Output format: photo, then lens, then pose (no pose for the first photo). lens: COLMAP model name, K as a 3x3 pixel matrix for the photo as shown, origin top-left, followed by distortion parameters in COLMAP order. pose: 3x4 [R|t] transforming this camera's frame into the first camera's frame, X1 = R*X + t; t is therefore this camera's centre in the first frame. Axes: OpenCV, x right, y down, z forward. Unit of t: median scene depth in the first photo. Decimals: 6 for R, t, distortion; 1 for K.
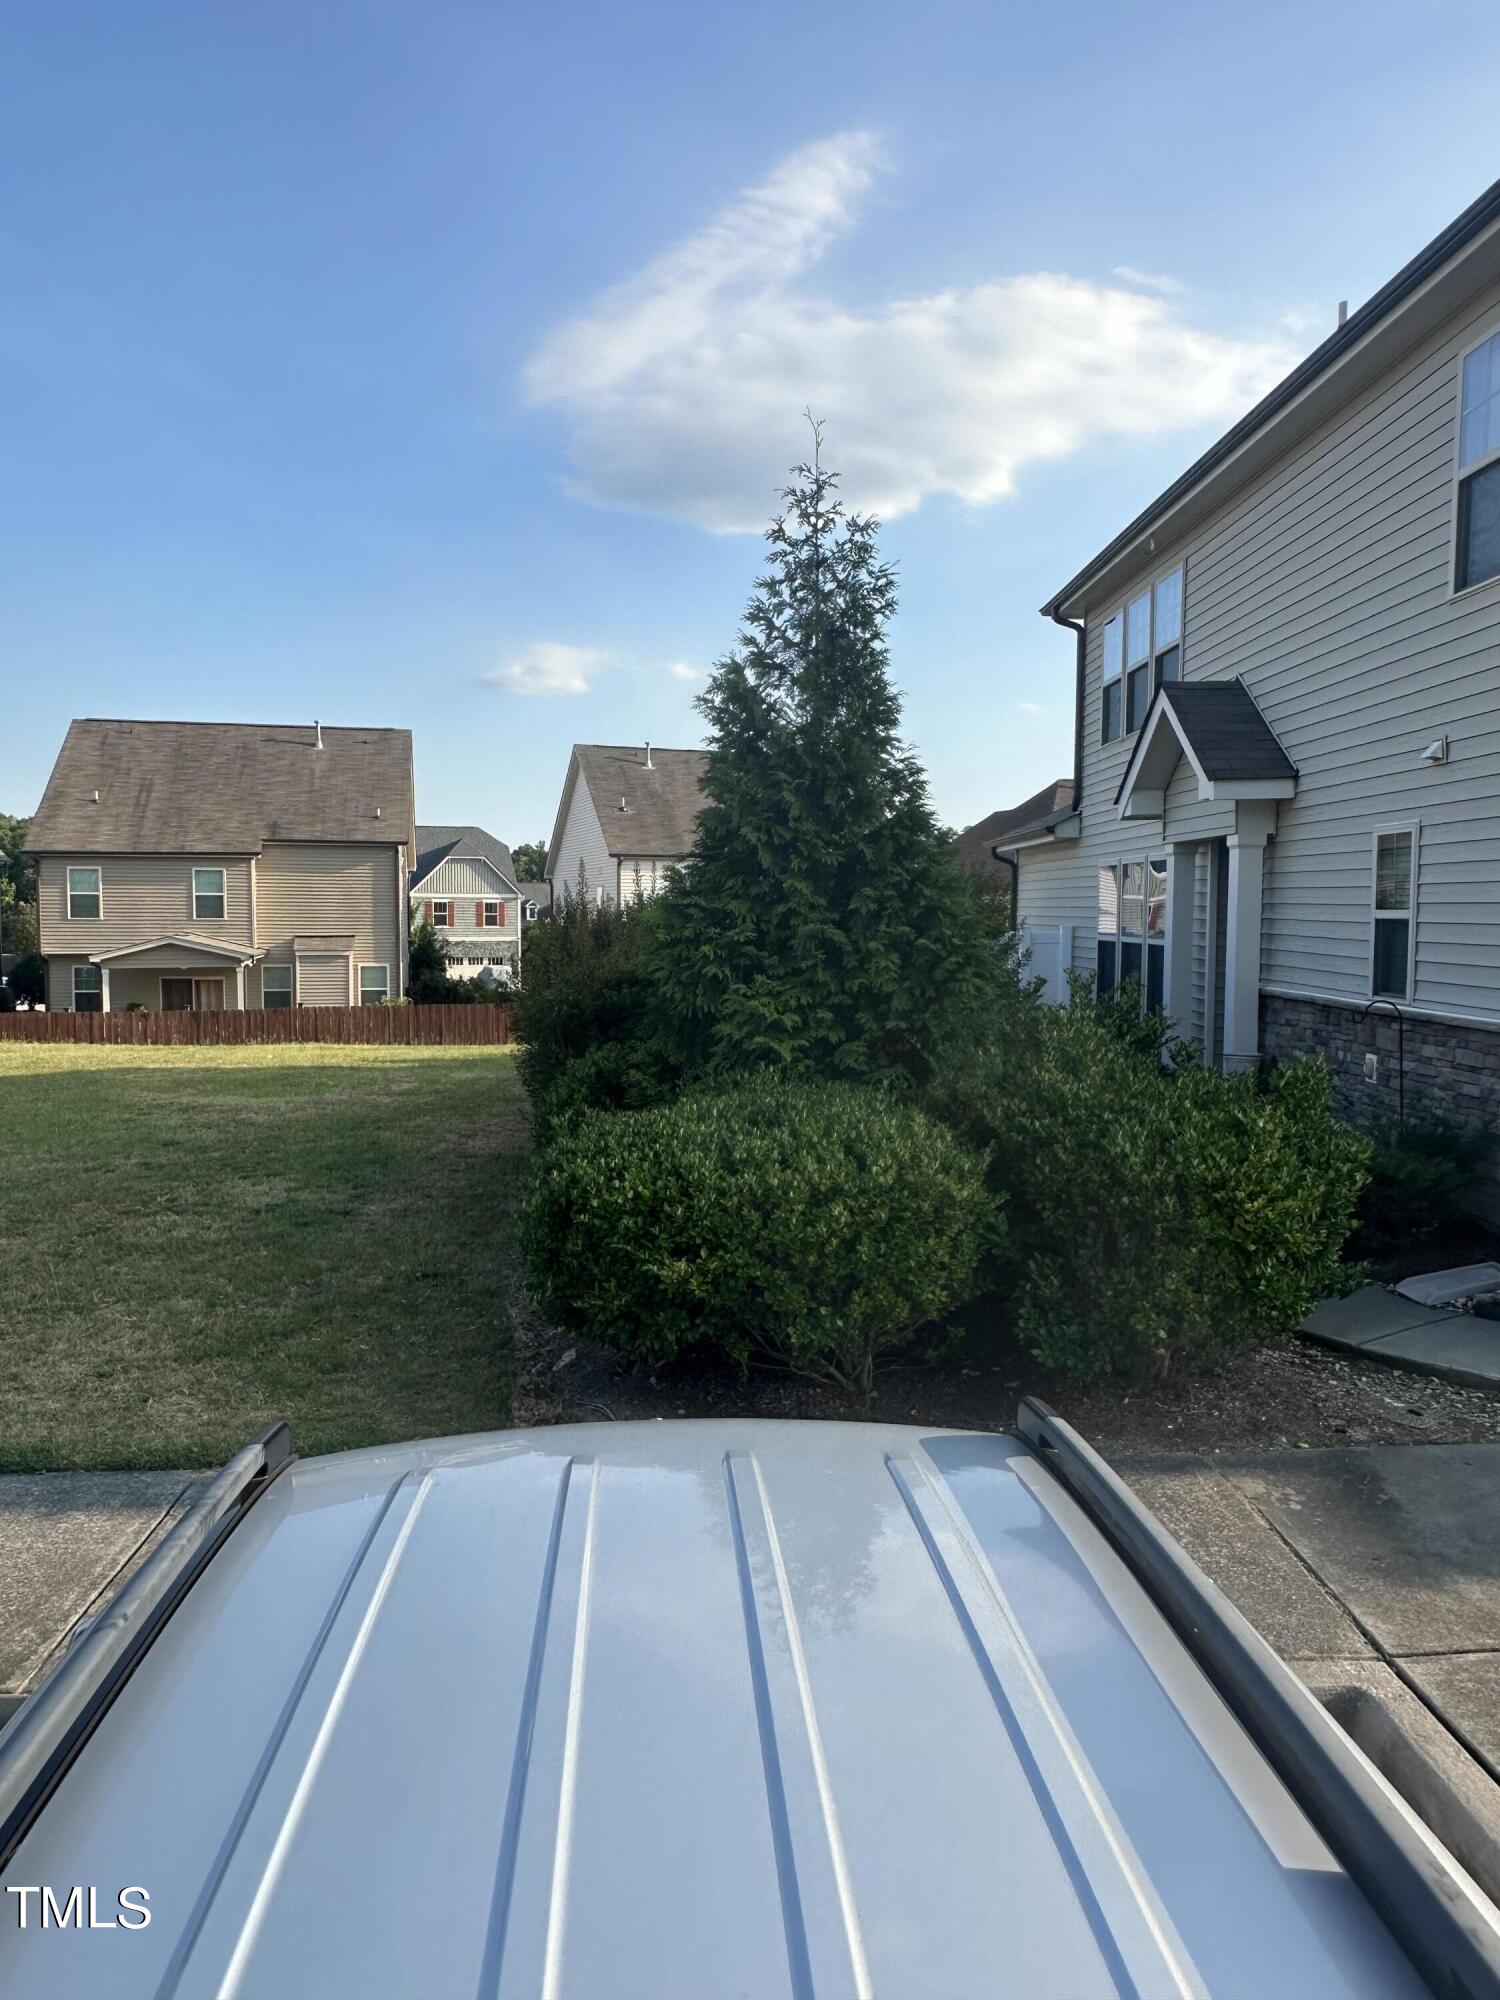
lens RADIAL K [[1381.6, 0, 750.0], [0, 1381.6, 1000.0], [0, 0, 1]] dist [-0.005525, -0.000784]
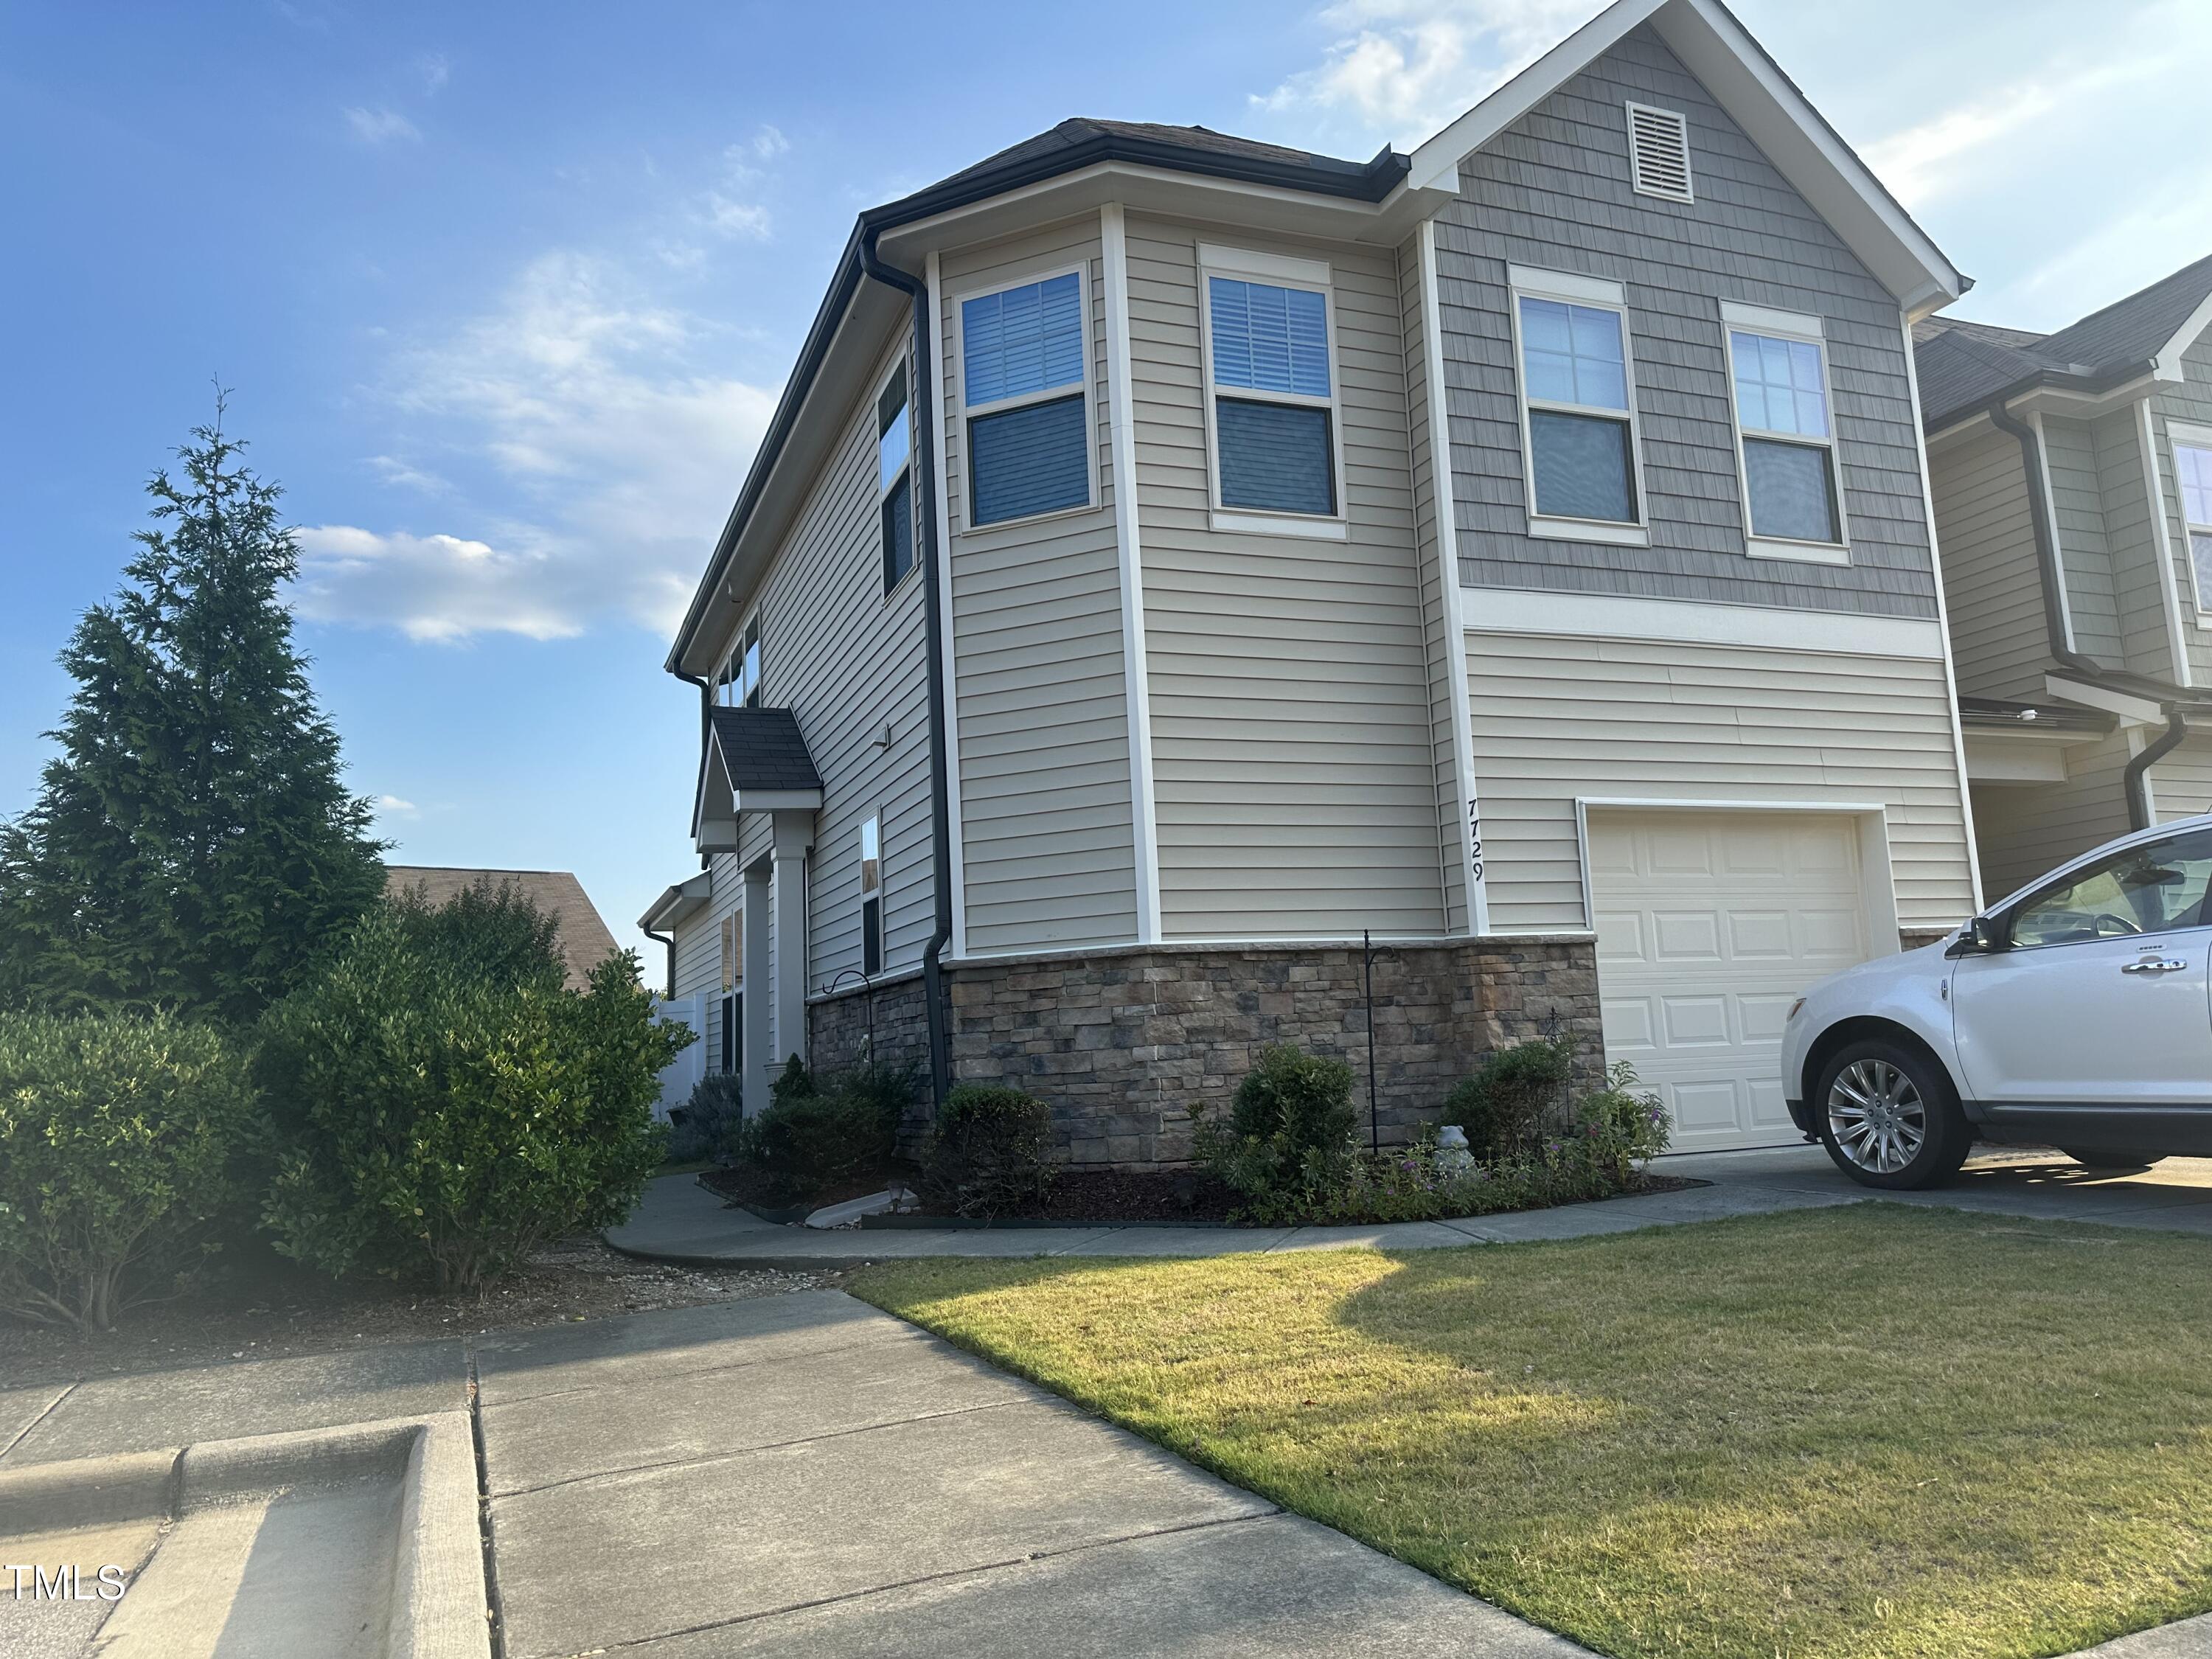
lens RADIAL K [[1538.0, 0, 1106.0], [0, 1538.0, 829.5], [0, 0, 1]] dist [0.177115, -0.333850]
pose [[0.933410, 0.002672, 0.358801, 0.240134], [0.074834, 0.976533, -0.201950, 0.162064], [-0.350921, 0.215353, 0.911306, -0.174202]]
